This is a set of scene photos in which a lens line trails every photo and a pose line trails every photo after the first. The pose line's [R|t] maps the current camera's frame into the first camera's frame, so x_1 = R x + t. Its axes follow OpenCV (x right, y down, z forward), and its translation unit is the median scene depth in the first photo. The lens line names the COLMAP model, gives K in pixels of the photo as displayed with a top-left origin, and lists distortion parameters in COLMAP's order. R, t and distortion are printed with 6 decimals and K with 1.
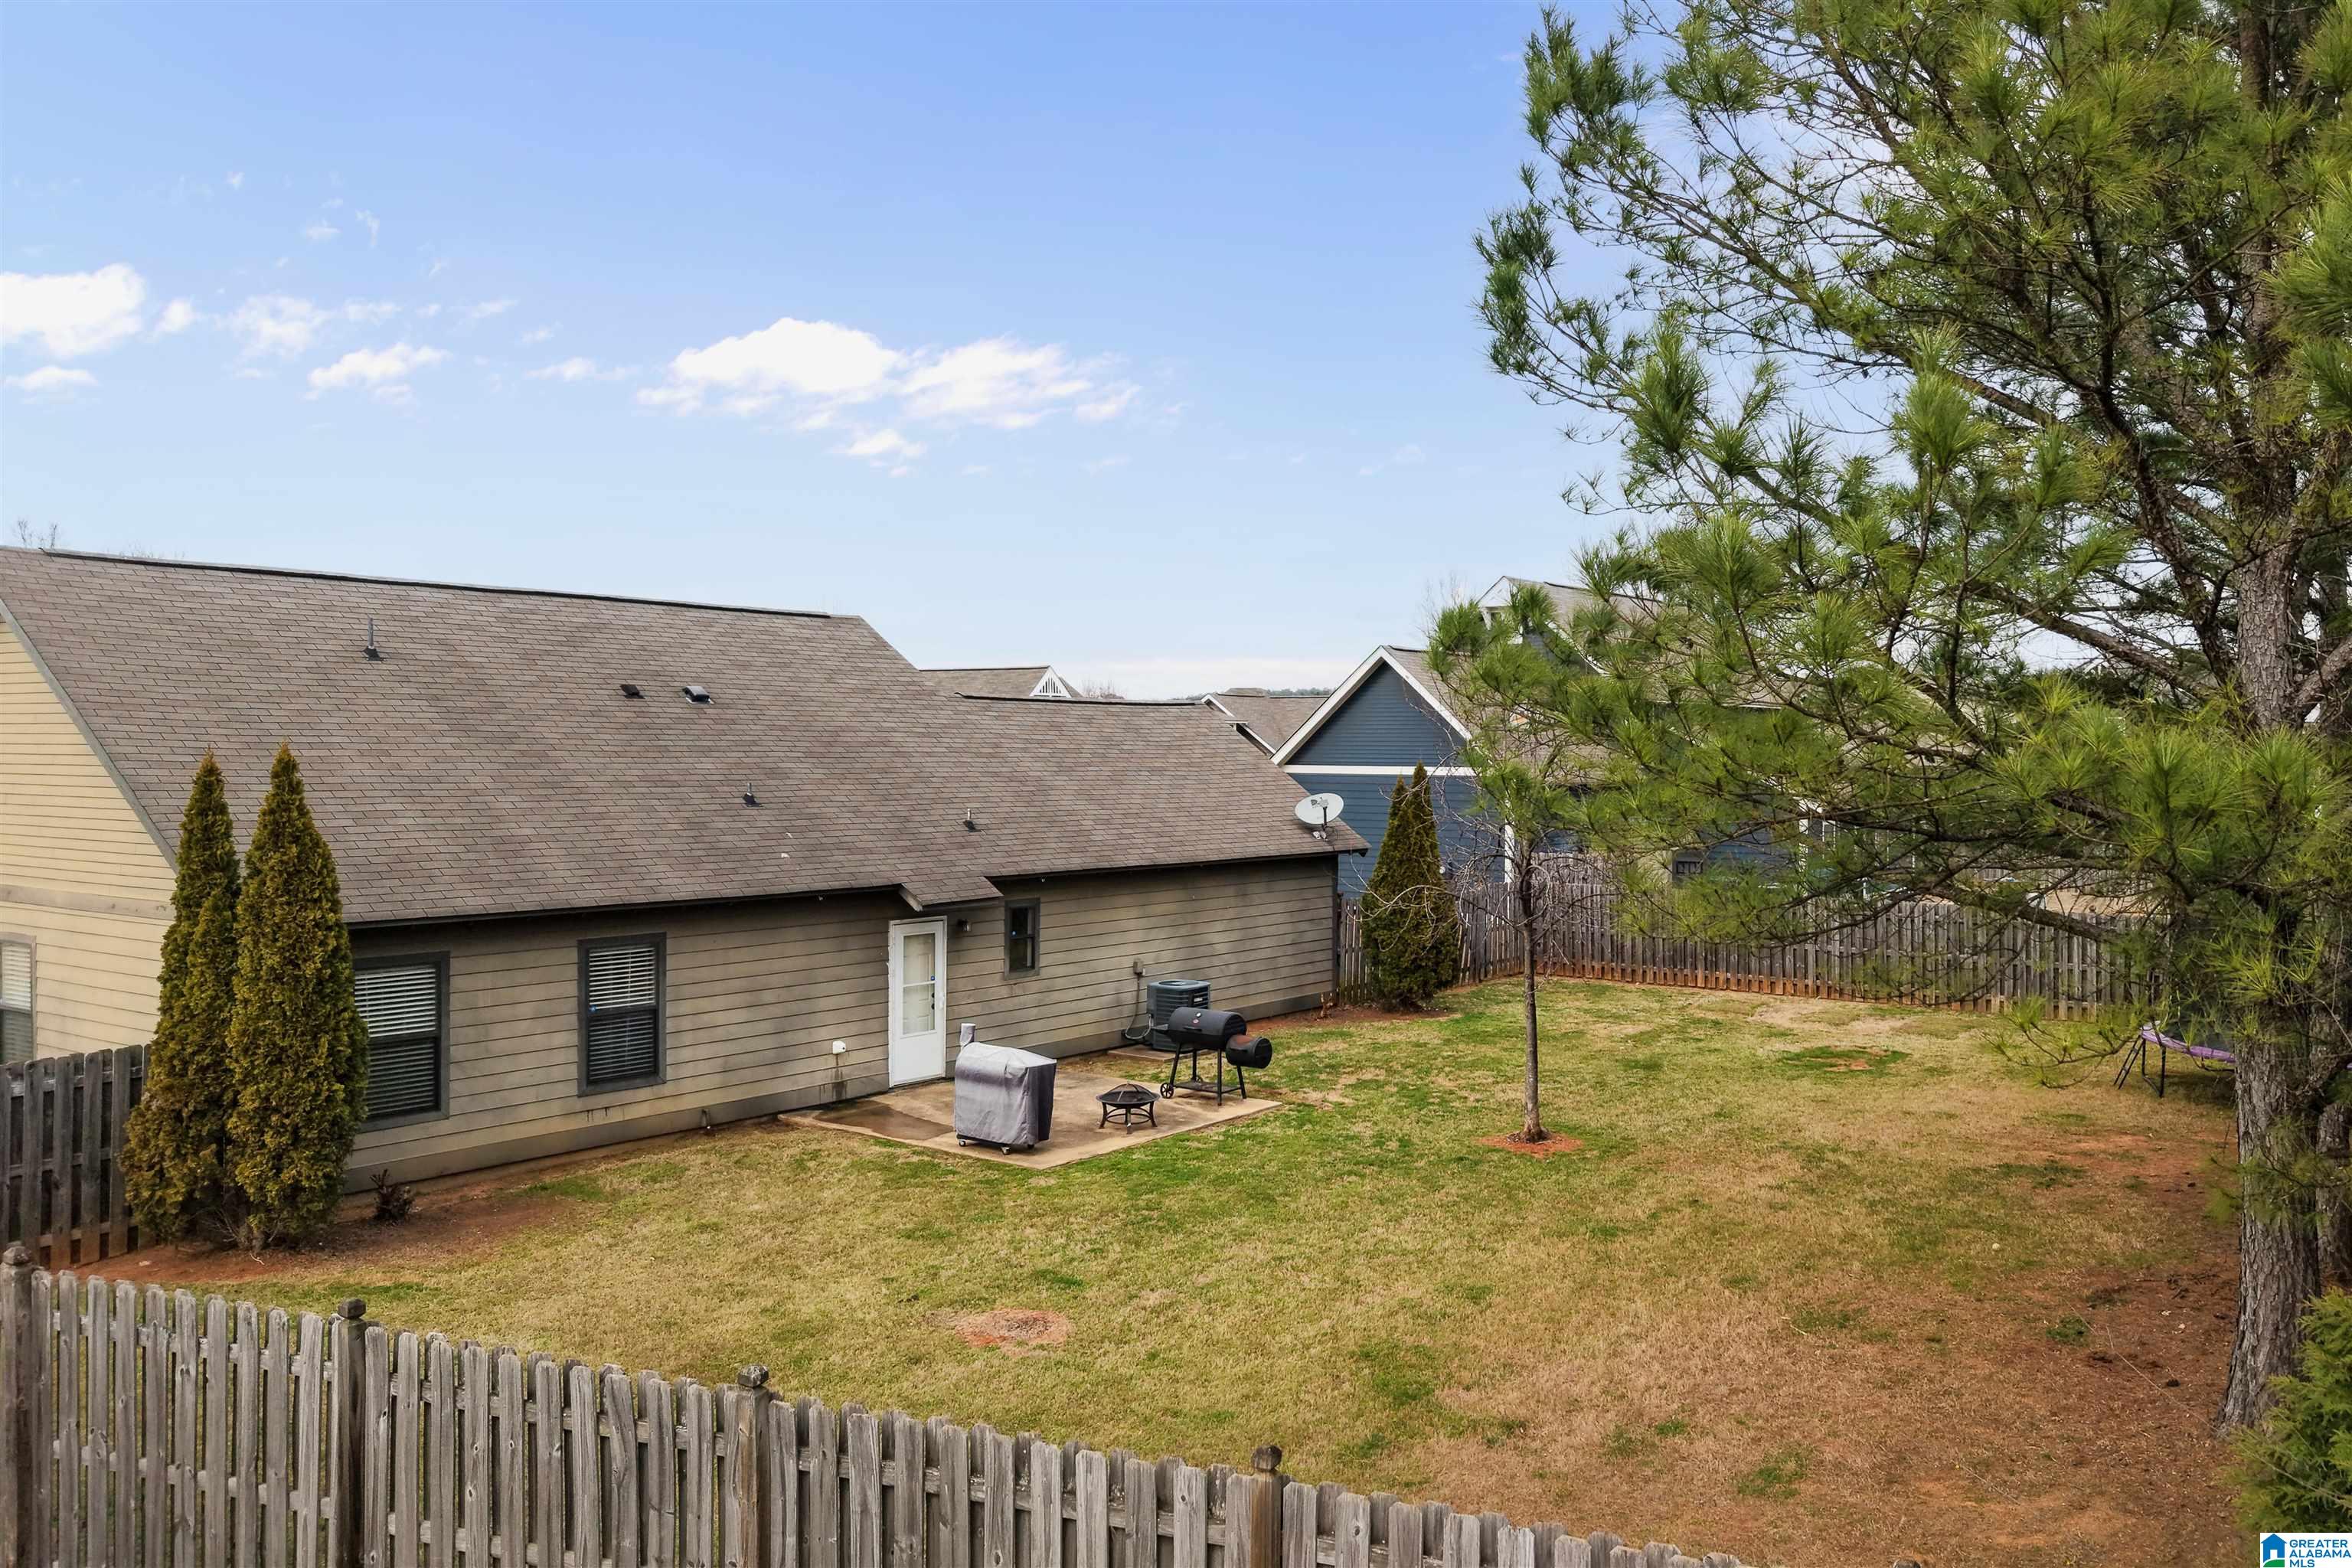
lens RADIAL K [[1952.2, 0, 1176.4], [0, 1952.2, 779.4], [0, 0, 1]] dist [-0.017962, -0.002742]
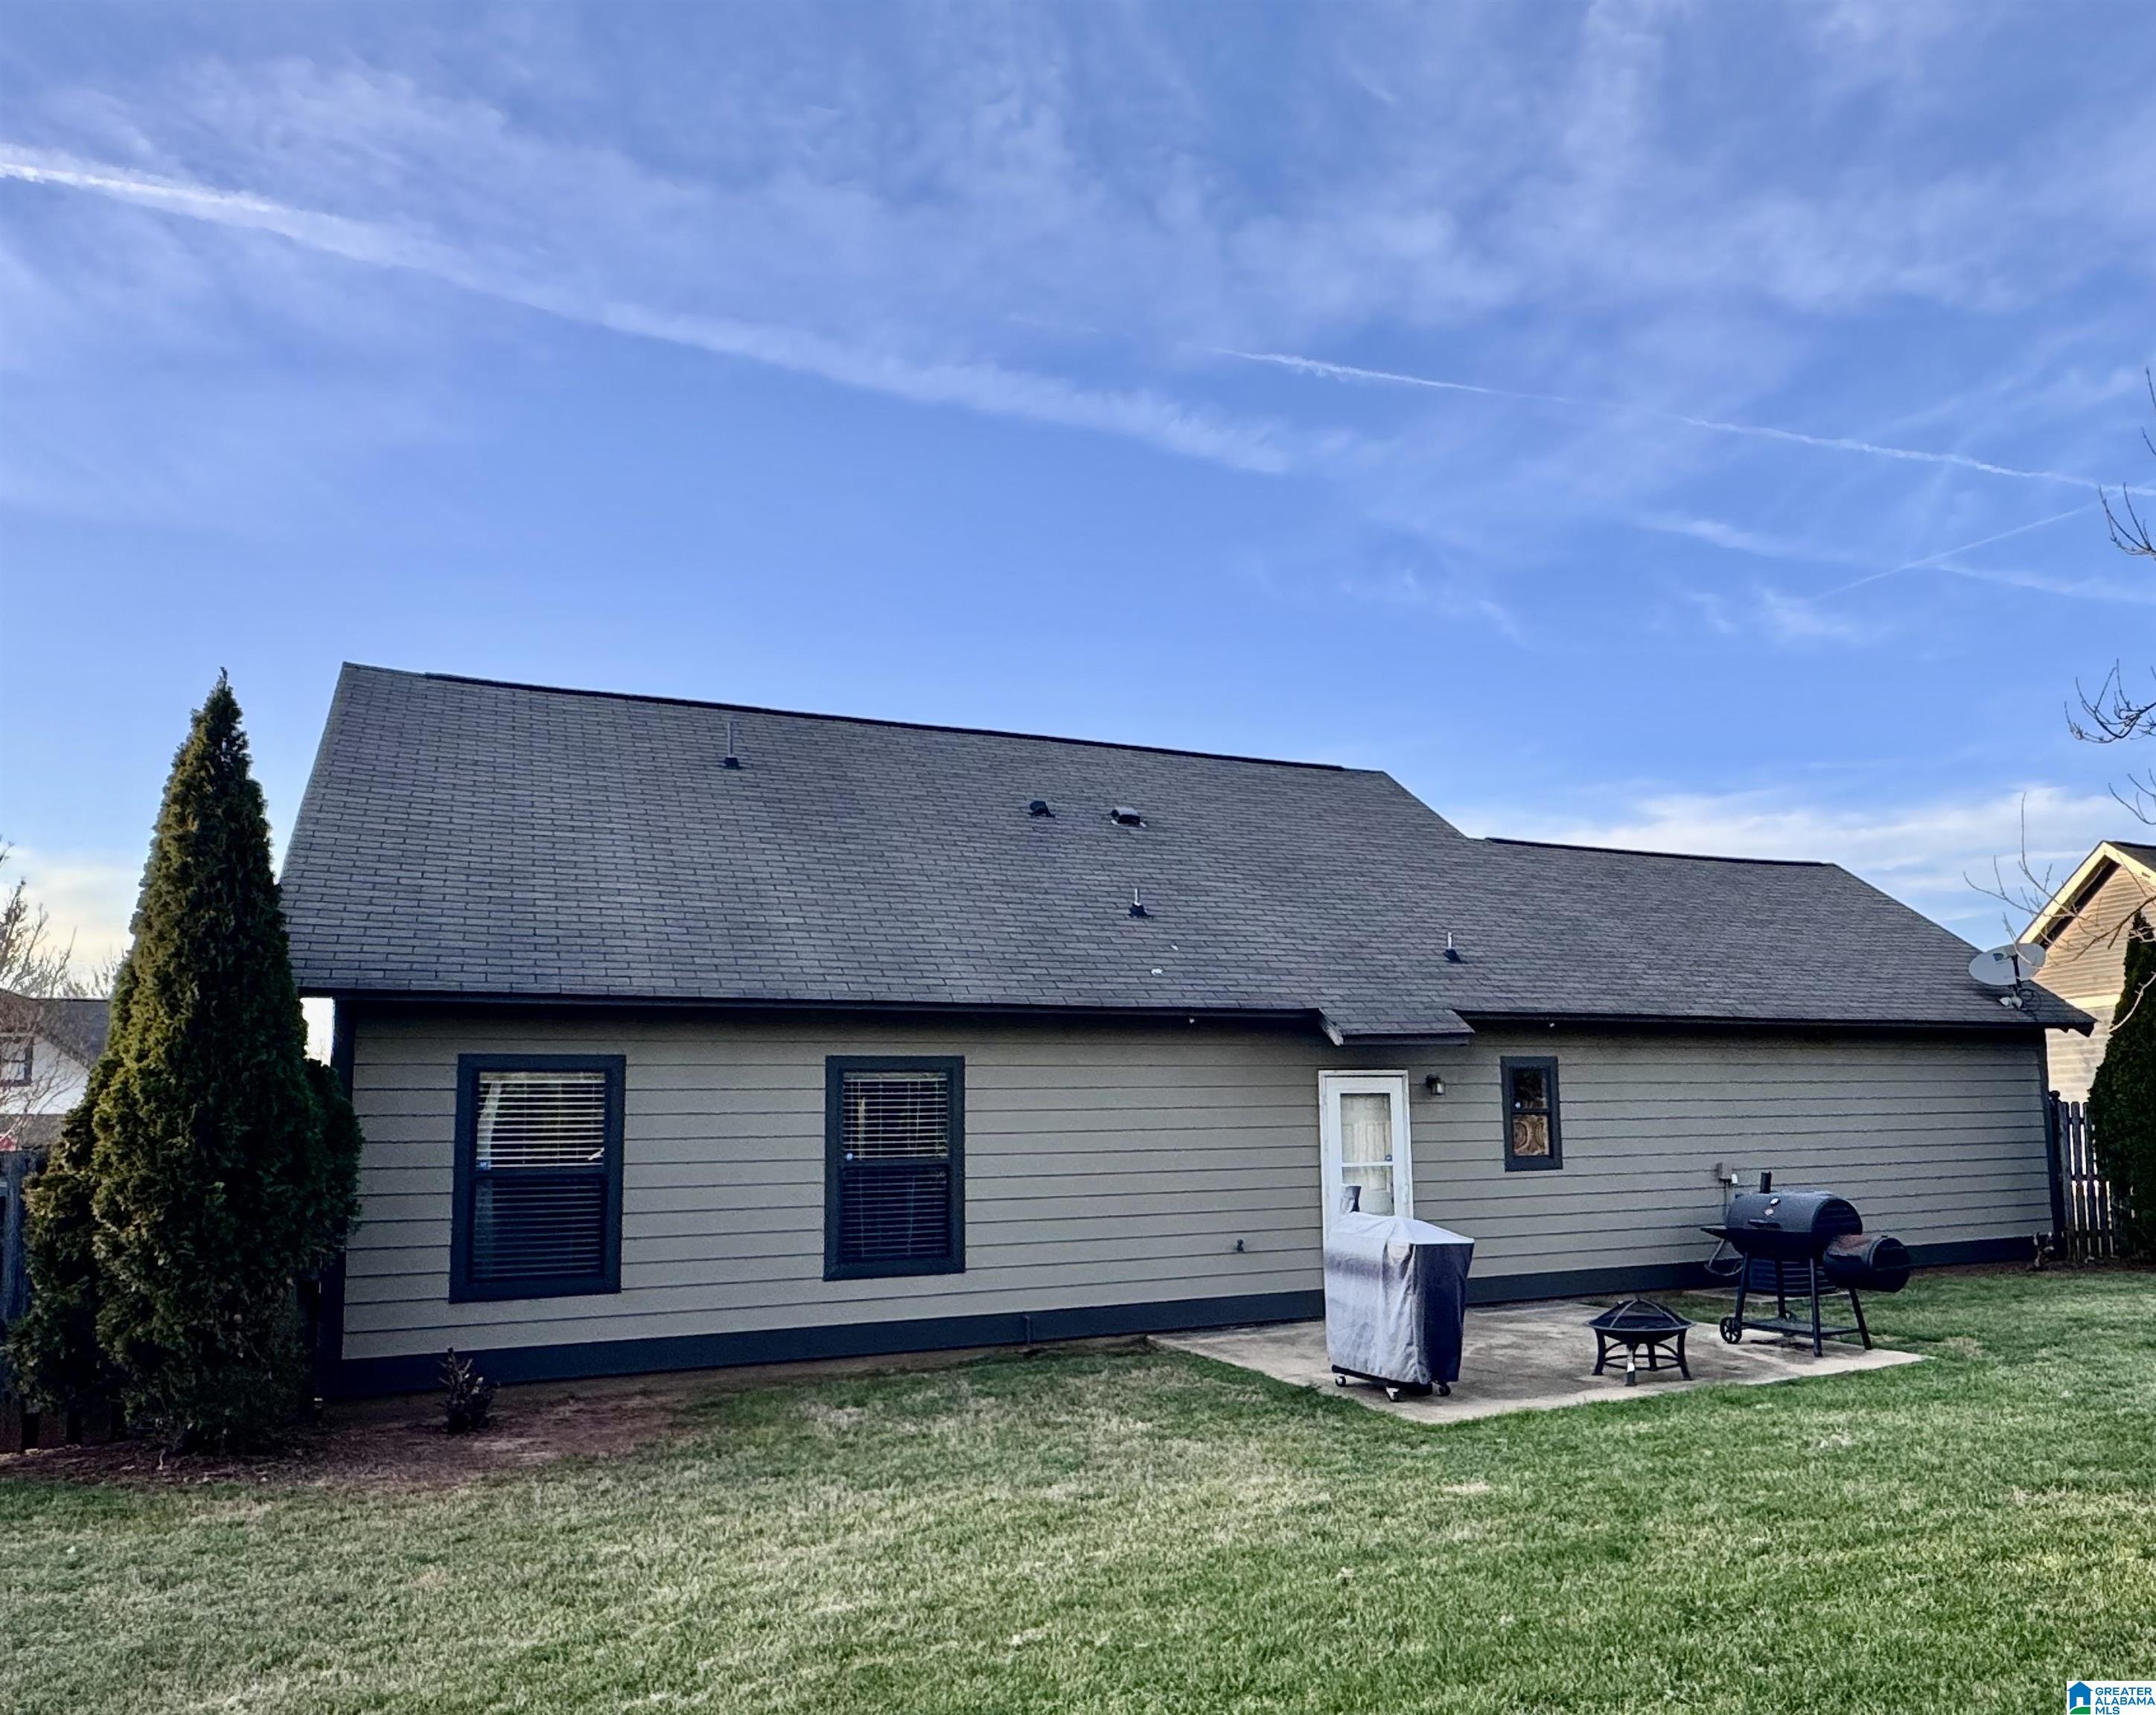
lens RADIAL K [[1722.6, 0, 1082.8], [0, 1722.6, 848.7], [0, 0, 1]] dist [0.007267, 0.007966]
pose [[0.906521, -0.060599, -0.417789, 0.045648], [-0.001506, 0.989173, -0.146746, 0.088299], [0.422158, 0.133657, 0.896615, 0.400375]]
